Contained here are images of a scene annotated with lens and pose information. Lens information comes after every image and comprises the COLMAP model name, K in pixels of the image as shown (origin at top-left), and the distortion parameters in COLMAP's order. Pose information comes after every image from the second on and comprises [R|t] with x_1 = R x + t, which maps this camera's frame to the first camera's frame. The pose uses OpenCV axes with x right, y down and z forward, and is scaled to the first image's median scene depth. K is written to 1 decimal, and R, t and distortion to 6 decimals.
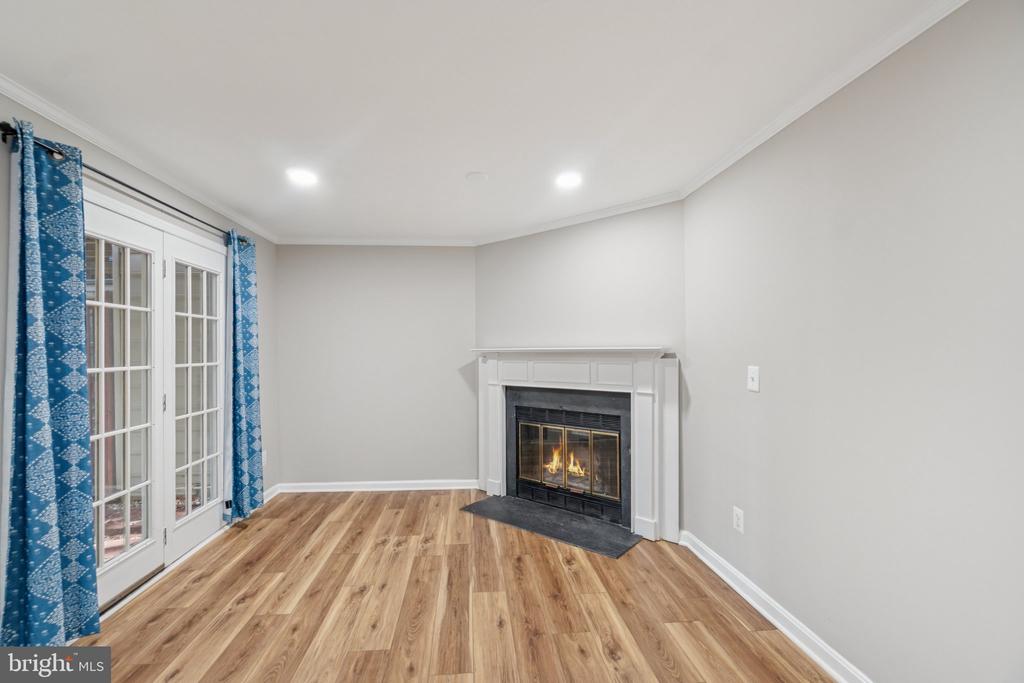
lens RADIAL K [[446.2, 0, 498.6], [0, 446.2, 350.3], [0, 0, 1]] dist [-0.007495, 0.000457]
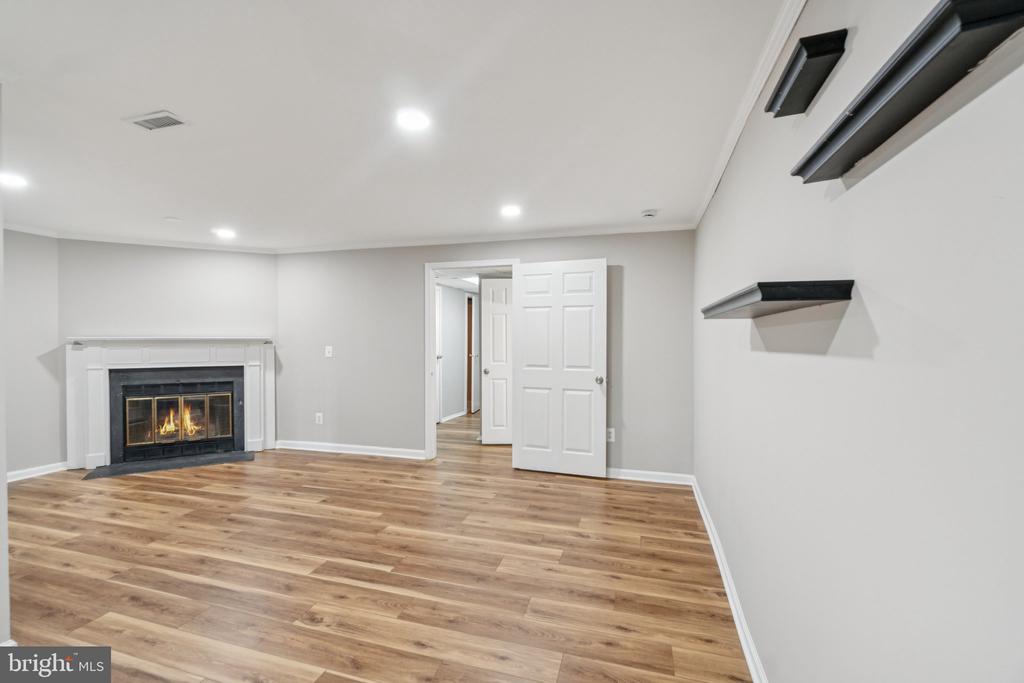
lens RADIAL K [[446.2, 0, 510.6], [0, 446.2, 343.4], [0, 0, 1]] dist [-0.007495, 0.000457]
pose [[0.339812, 0.000670, 0.940493, -0.917558], [-0.000662, 1.000000, -0.000473, 0.015332], [-0.940493, -0.000462, 0.339812, -0.469399]]
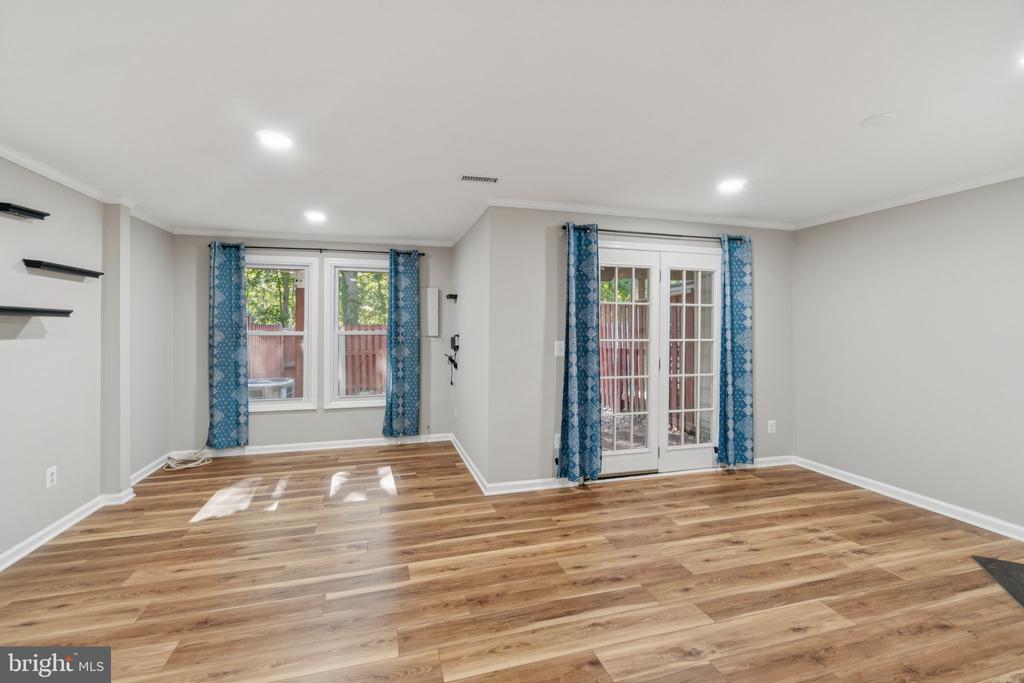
lens RADIAL K [[446.2, 0, 509.5], [0, 446.2, 327.0], [0, 0, 1]] dist [-0.007495, 0.000457]
pose [[0.209166, 0.004786, -0.977868, 0.535566], [-0.008070, 0.999962, 0.003168, -0.008007], [0.977847, 0.007229, 0.209197, 0.149143]]
